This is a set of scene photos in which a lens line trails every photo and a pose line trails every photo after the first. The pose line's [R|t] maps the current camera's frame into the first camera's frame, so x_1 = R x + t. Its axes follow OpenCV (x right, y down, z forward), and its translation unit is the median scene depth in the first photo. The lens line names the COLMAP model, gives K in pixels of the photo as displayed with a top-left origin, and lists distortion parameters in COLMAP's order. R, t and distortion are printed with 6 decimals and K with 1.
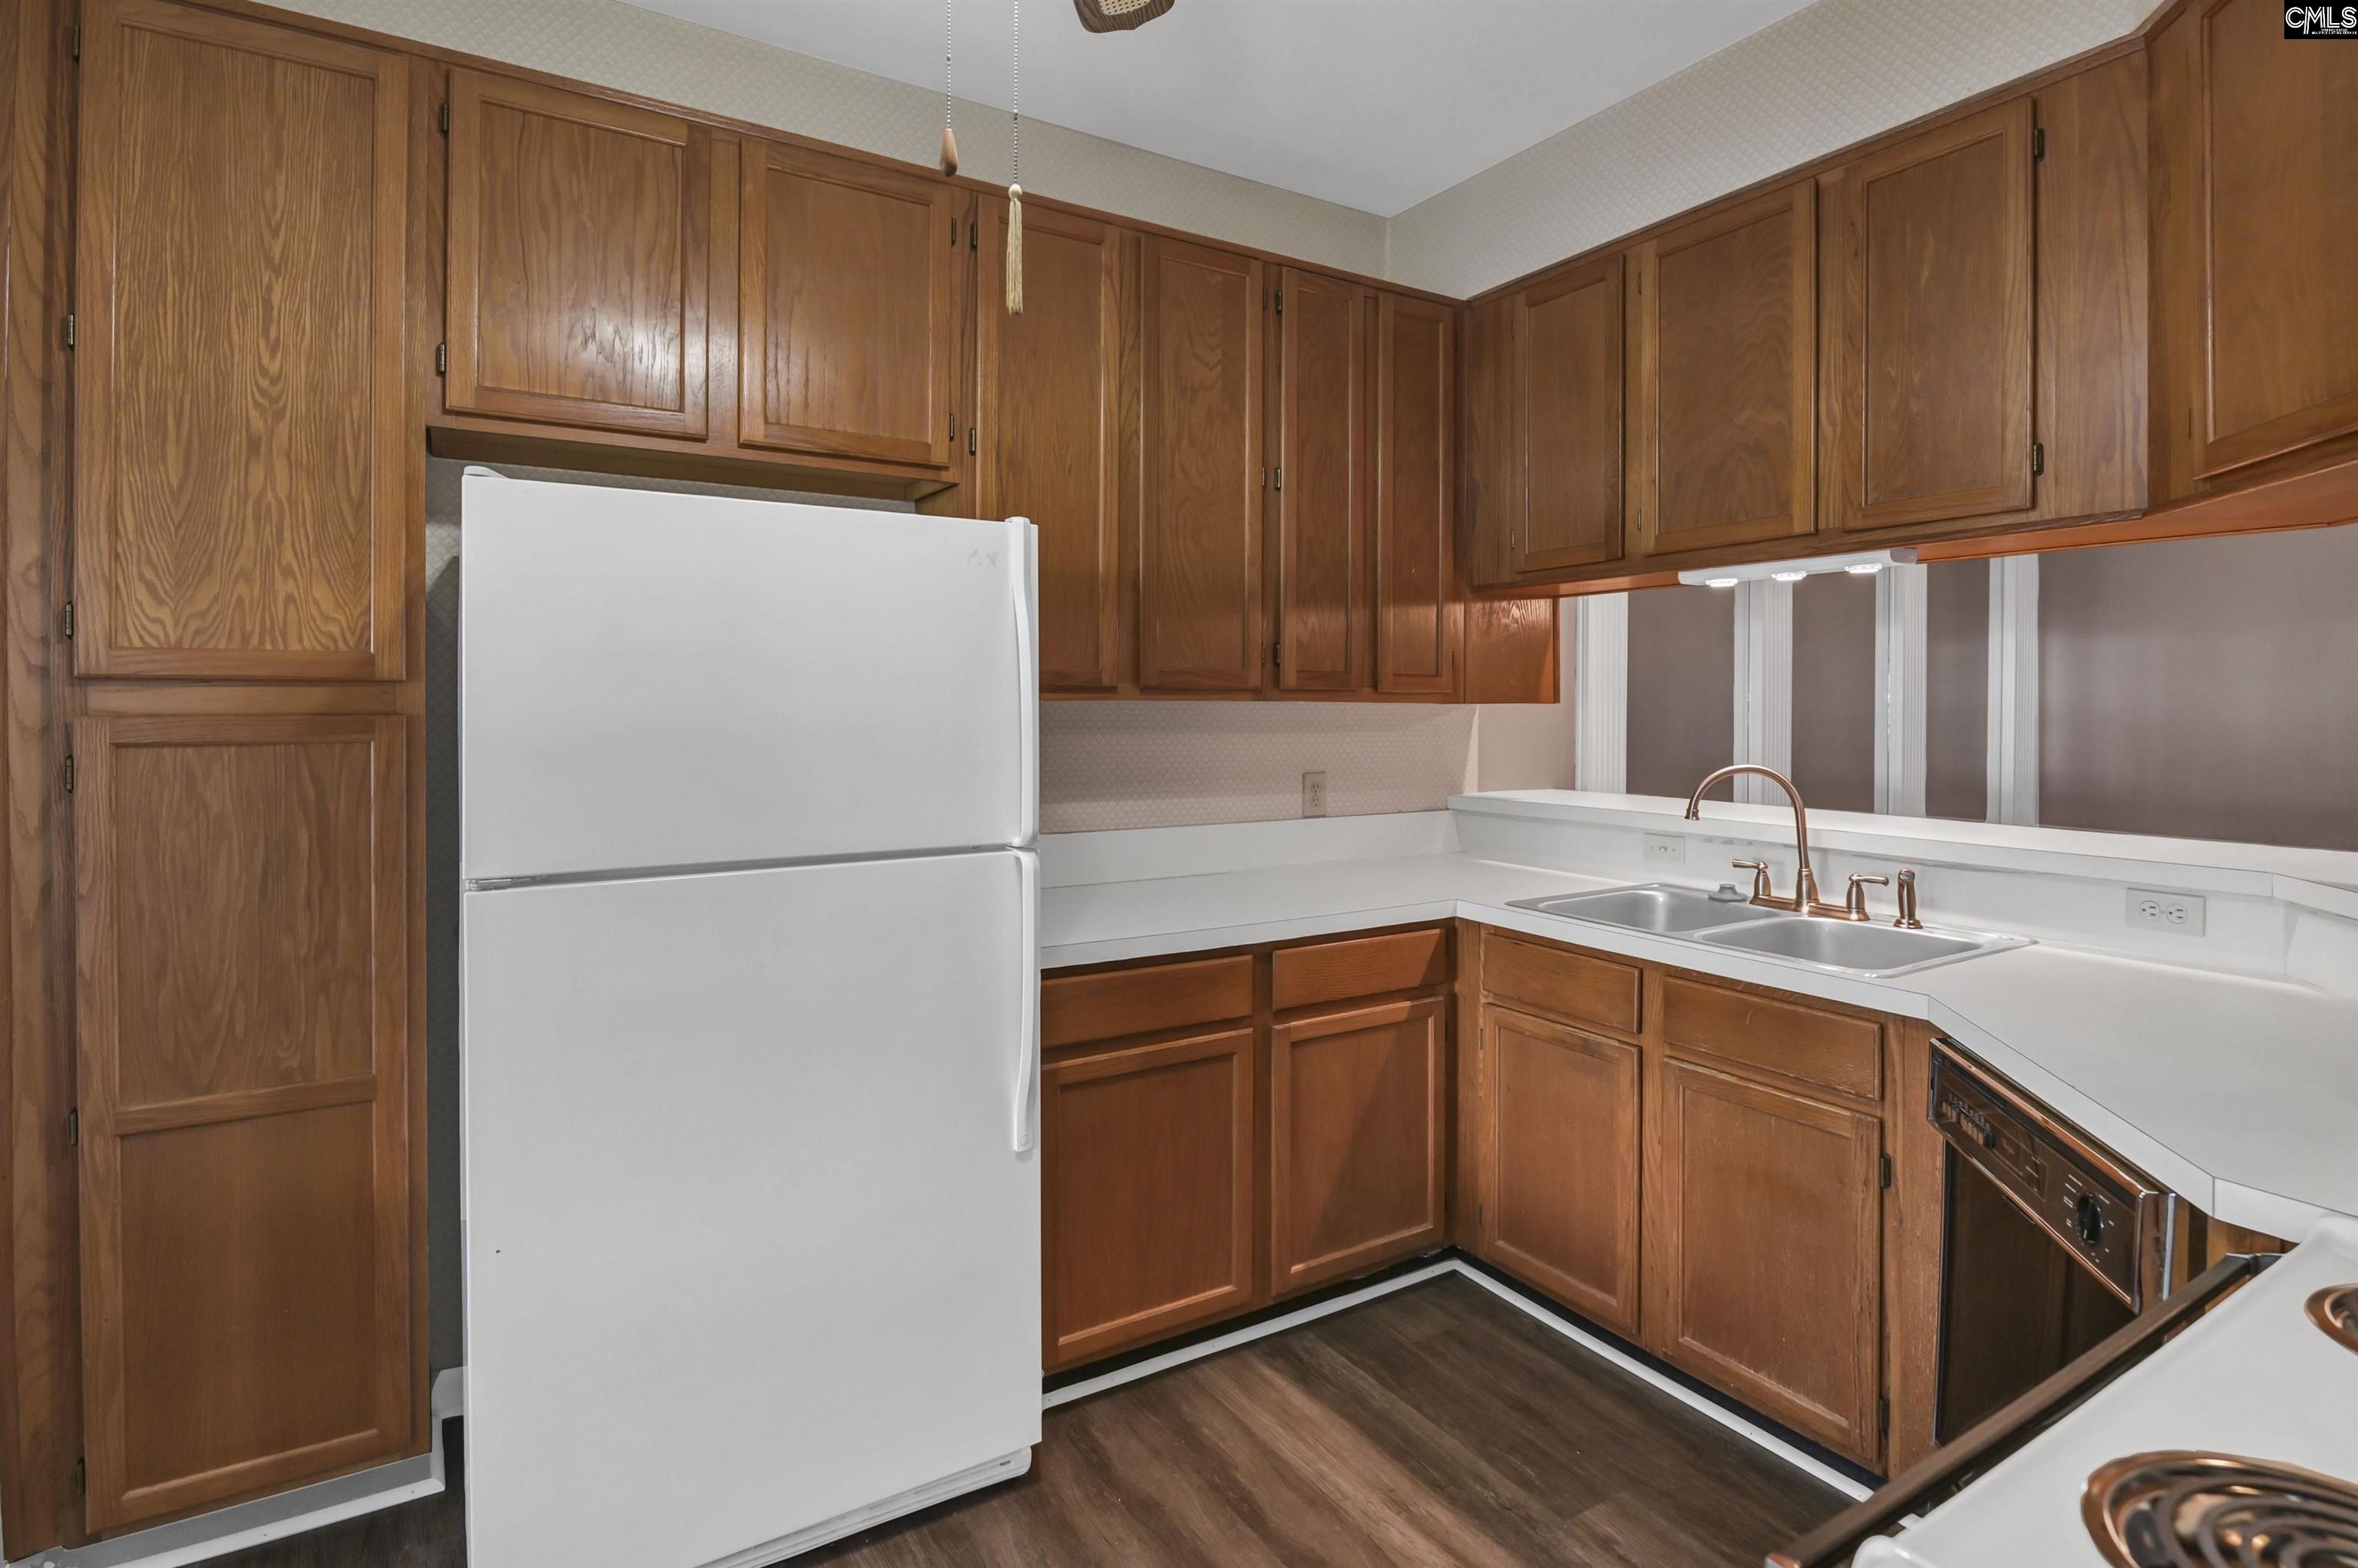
lens RADIAL K [[1178.9, 0, 1235.0], [0, 1178.9, 708.0], [0, 0, 1]] dist [-0.000848, -0.006767]
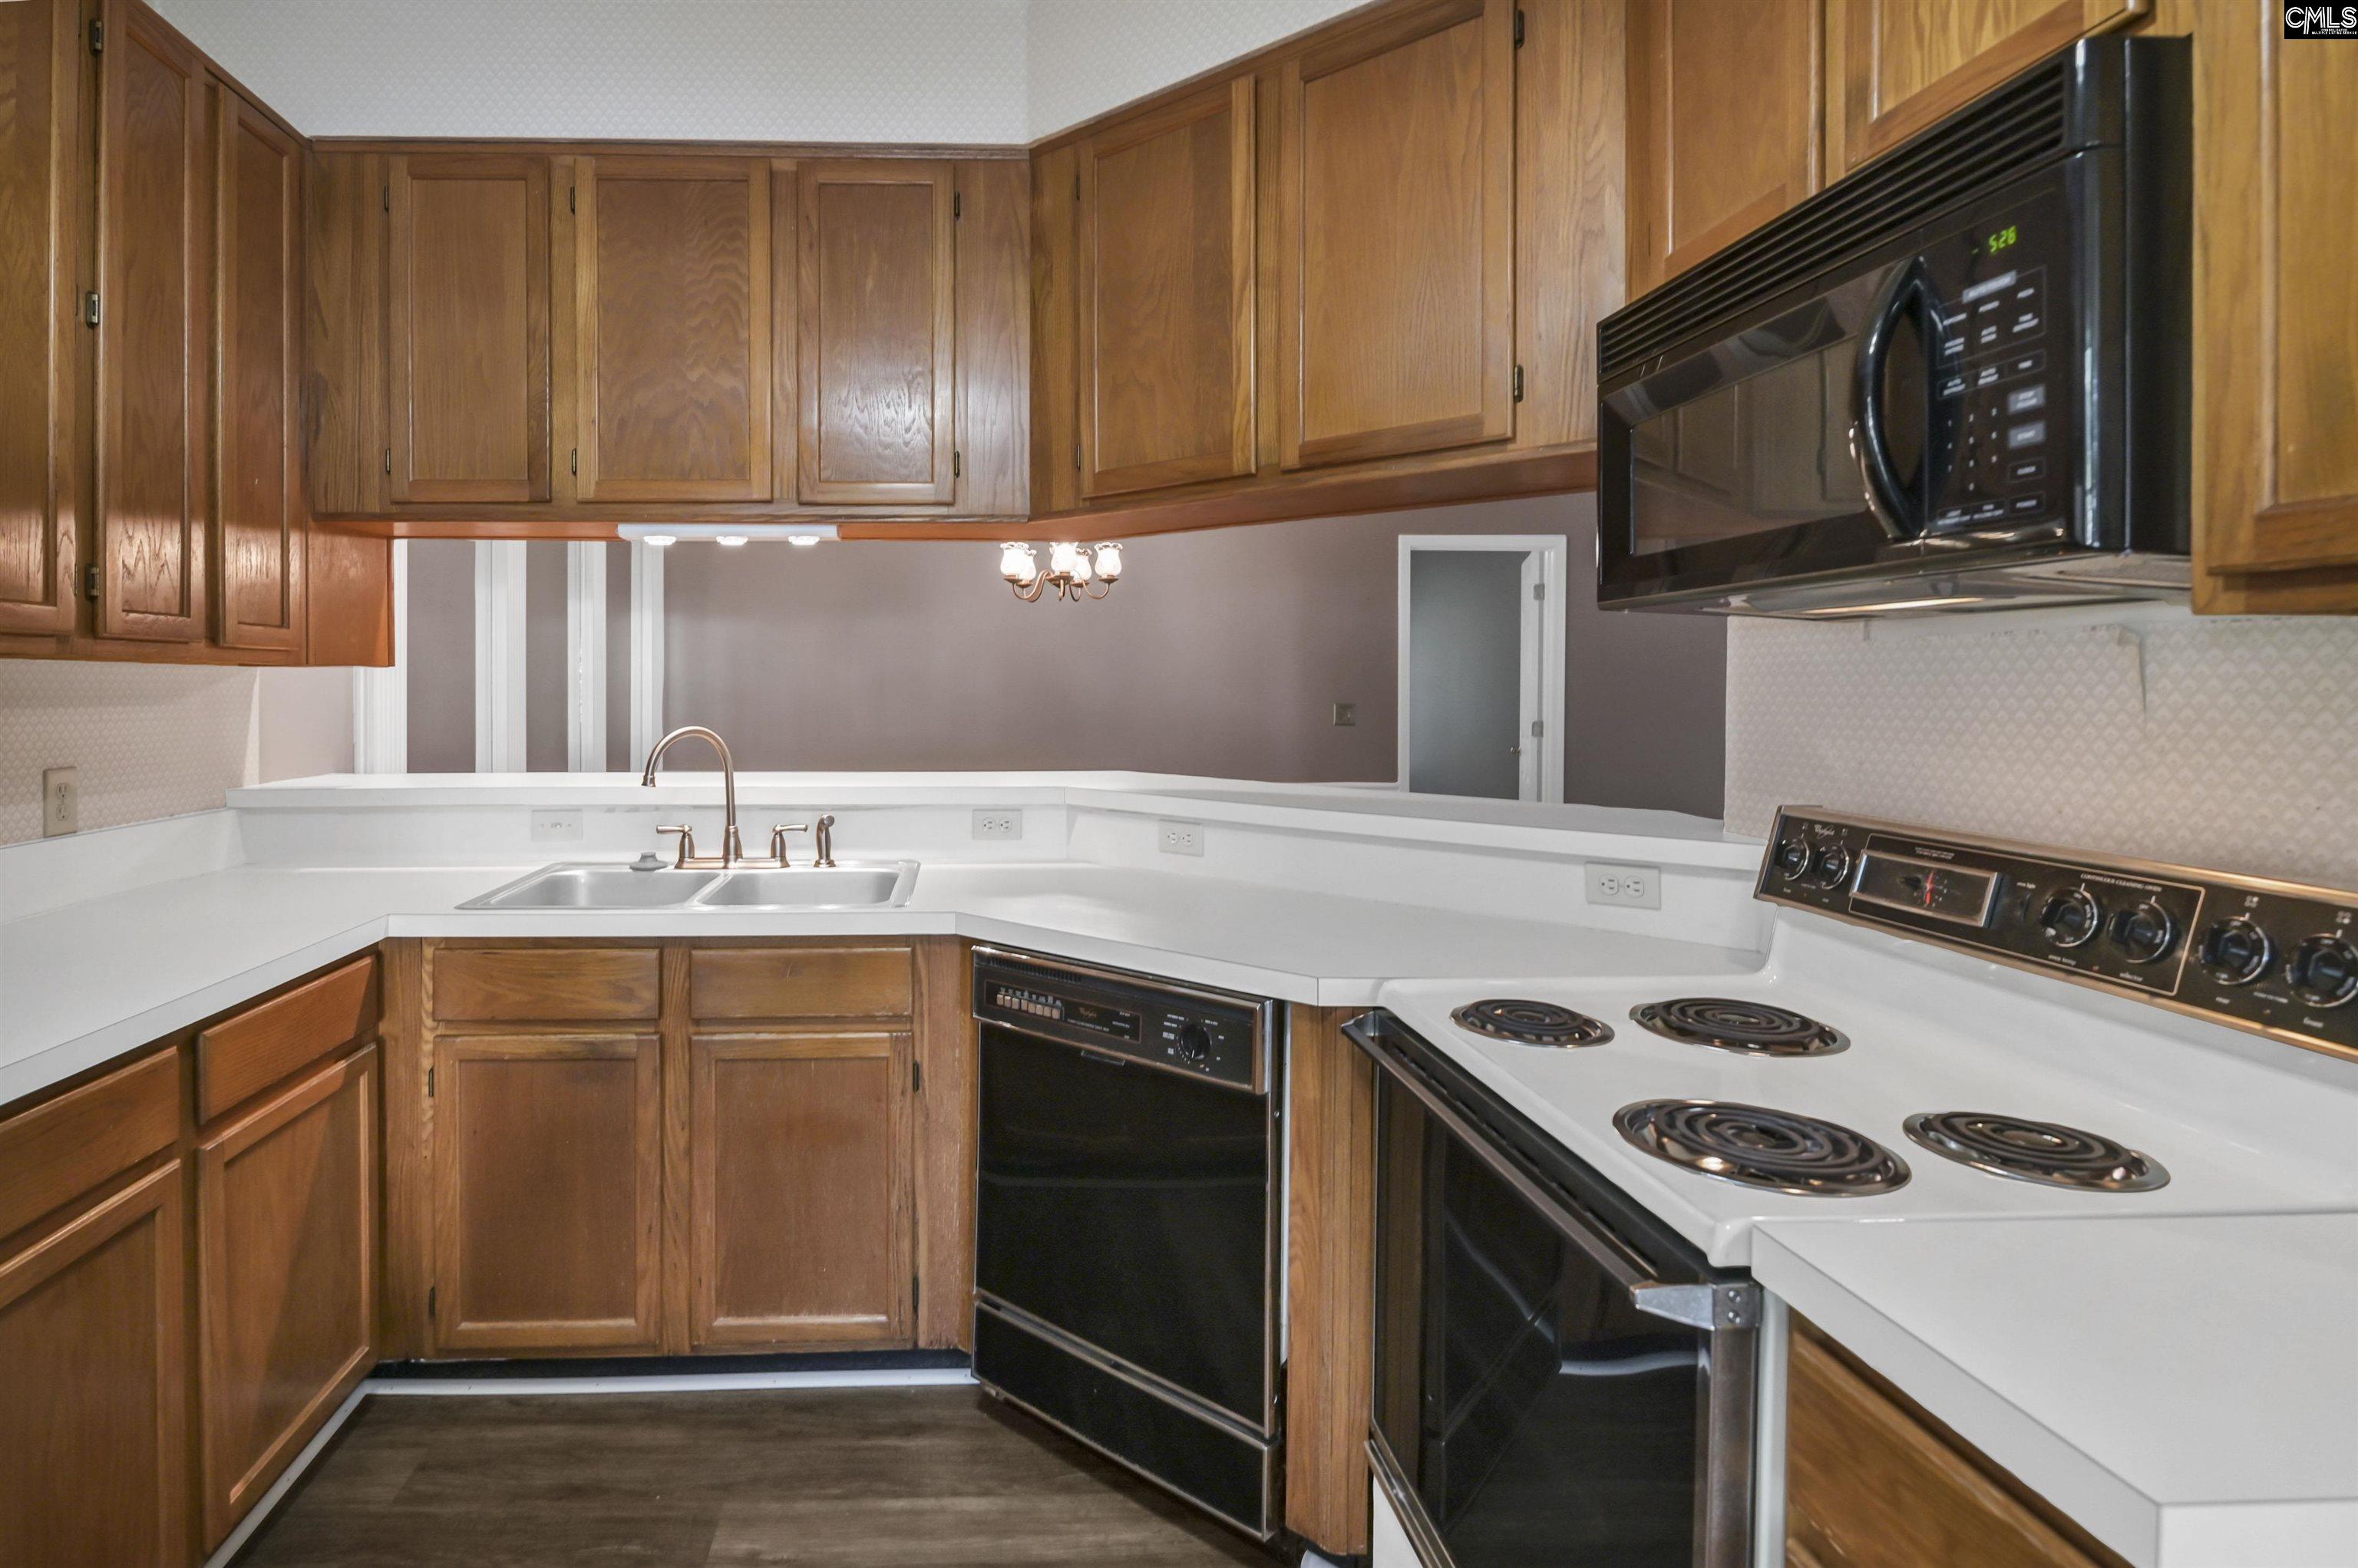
lens RADIAL K [[1178.9, 0, 1051.0], [0, 1178.9, 692.5], [0, 0, 1]] dist [-0.000848, -0.006767]
pose [[0.508300, -0.010294, 0.861118, -0.269515], [0.006566, 0.999946, 0.008077, 0.013633], [-0.861155, 0.001548, 0.508340, 0.242845]]
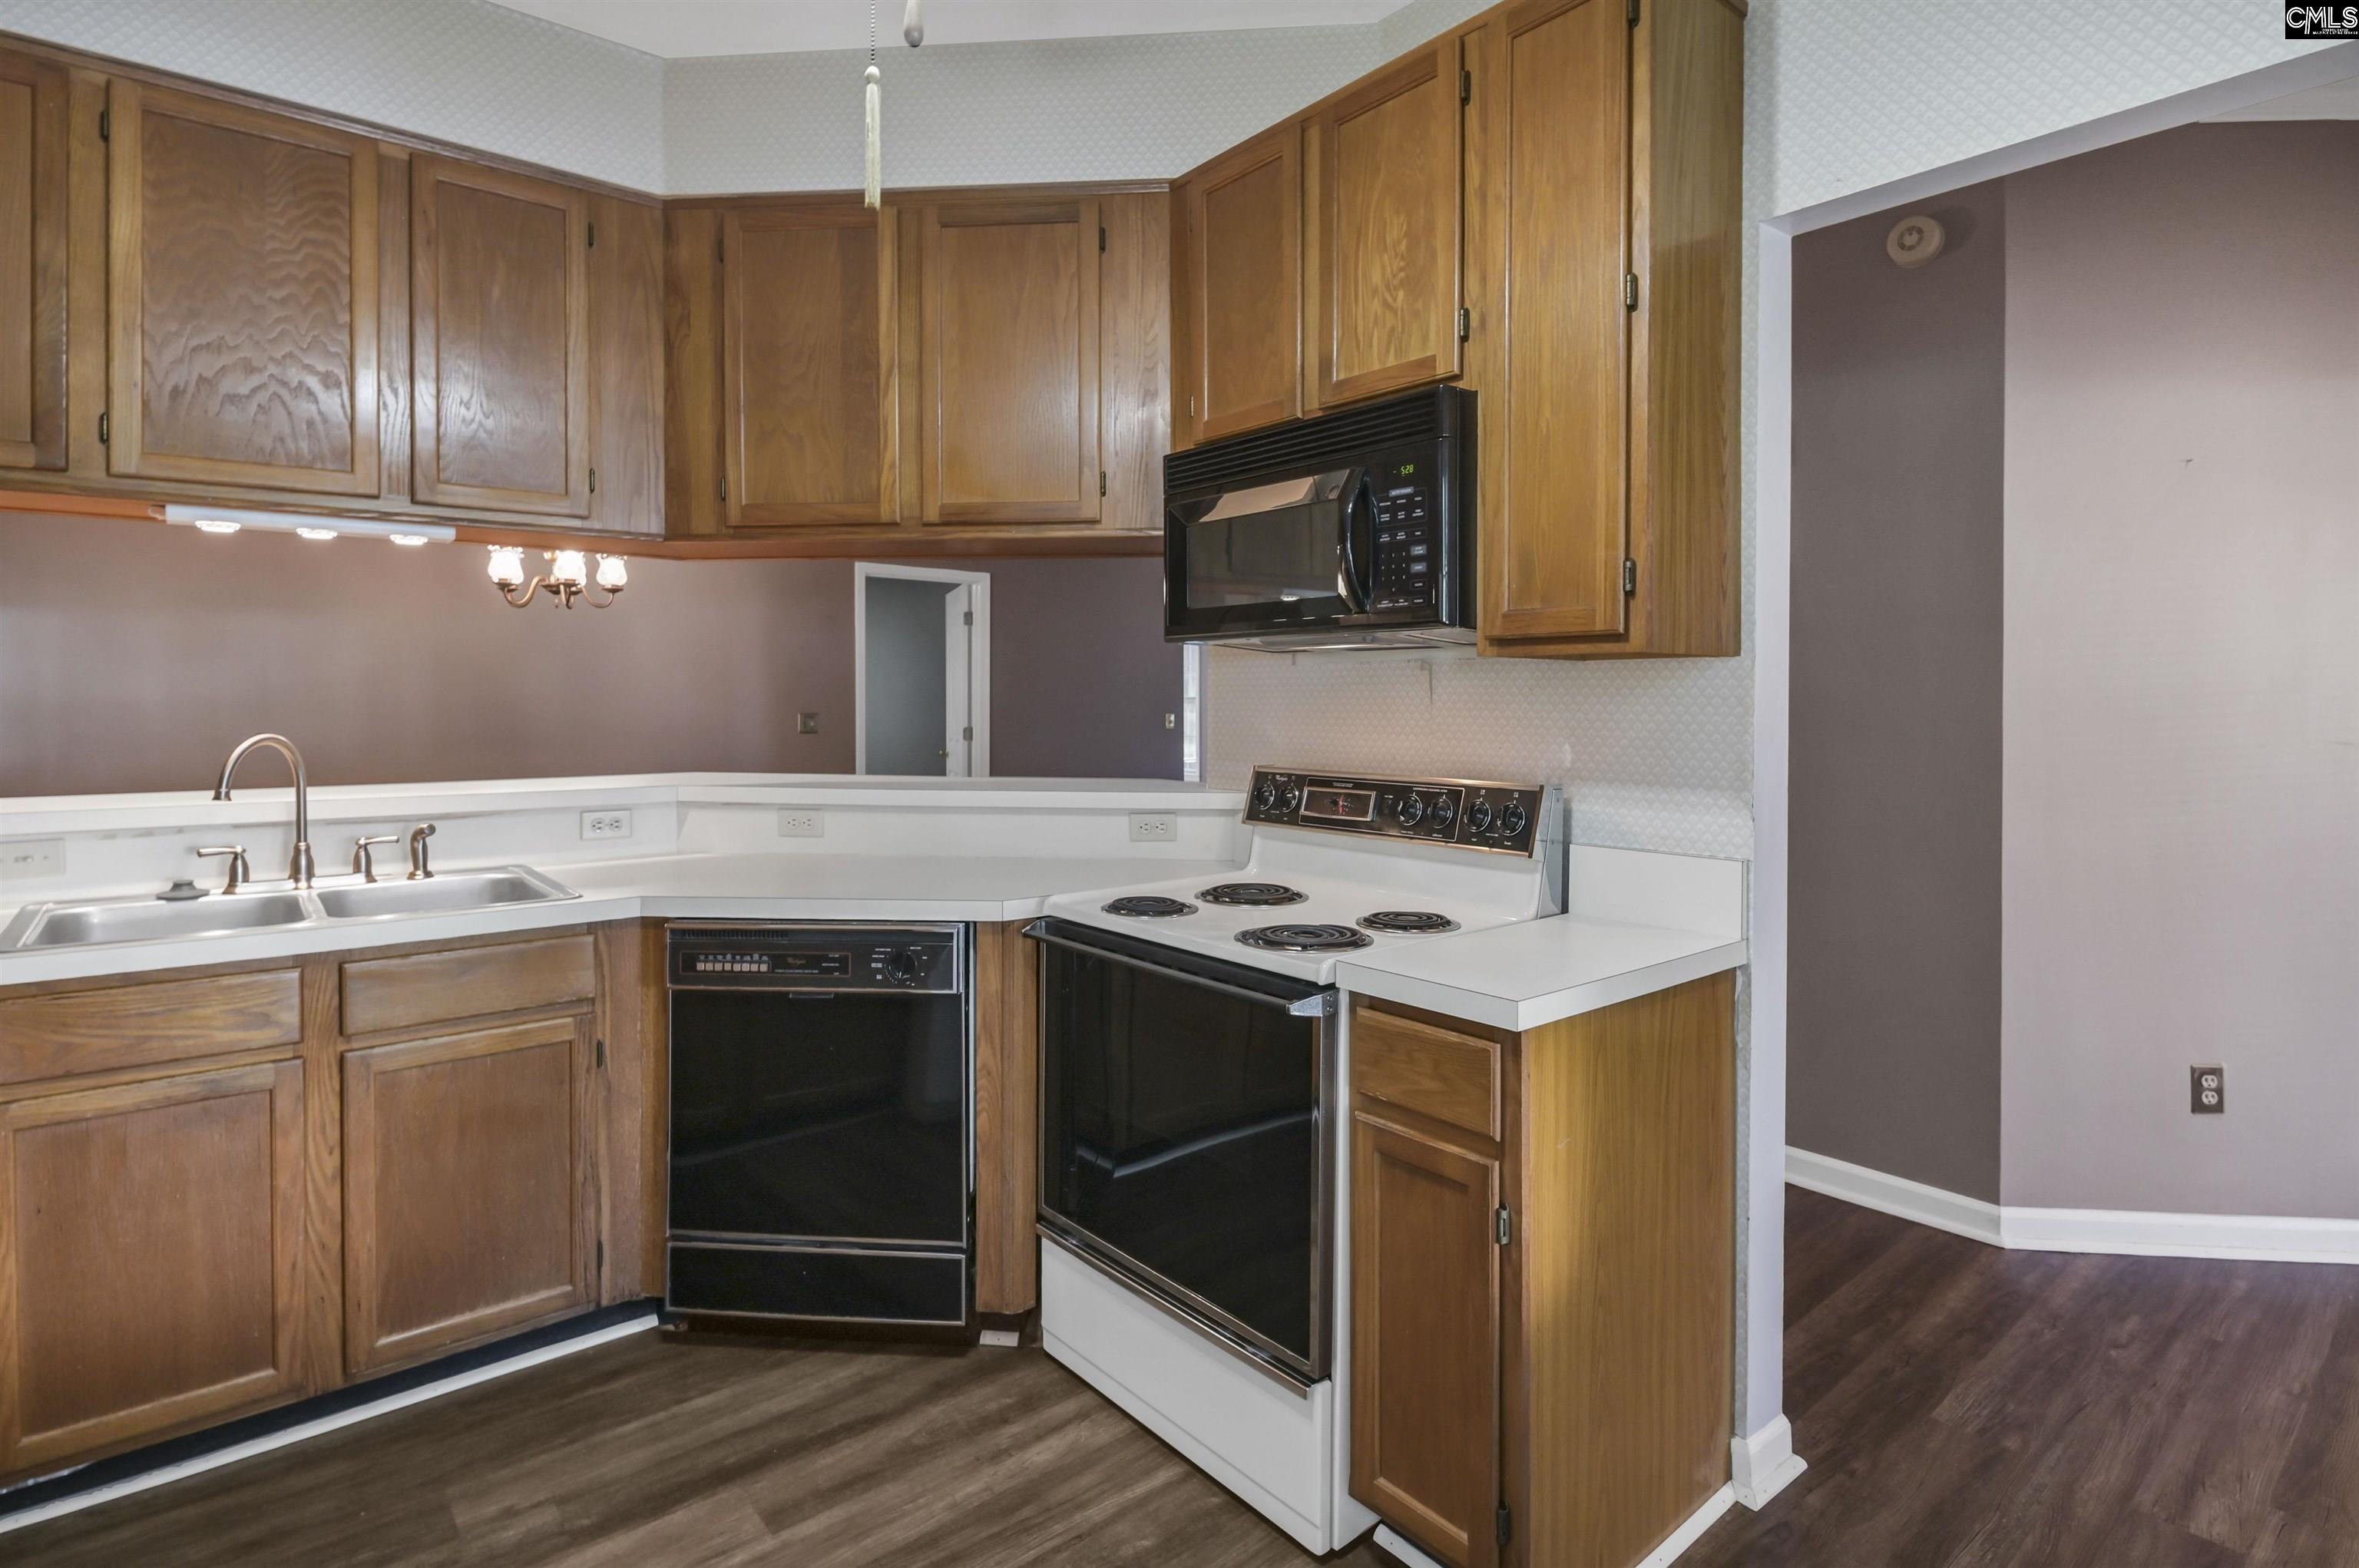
lens RADIAL K [[1179.5, 0, 1180.2], [0, 1179.5, 697.0], [0, 0, 1]] dist [-0.000848, -0.006767]
pose [[-0.124169, -0.001703, 0.992260, -0.557552], [0.003210, 0.999993, 0.002118, 0.020153], [-0.992256, 0.003448, -0.124162, 0.429208]]
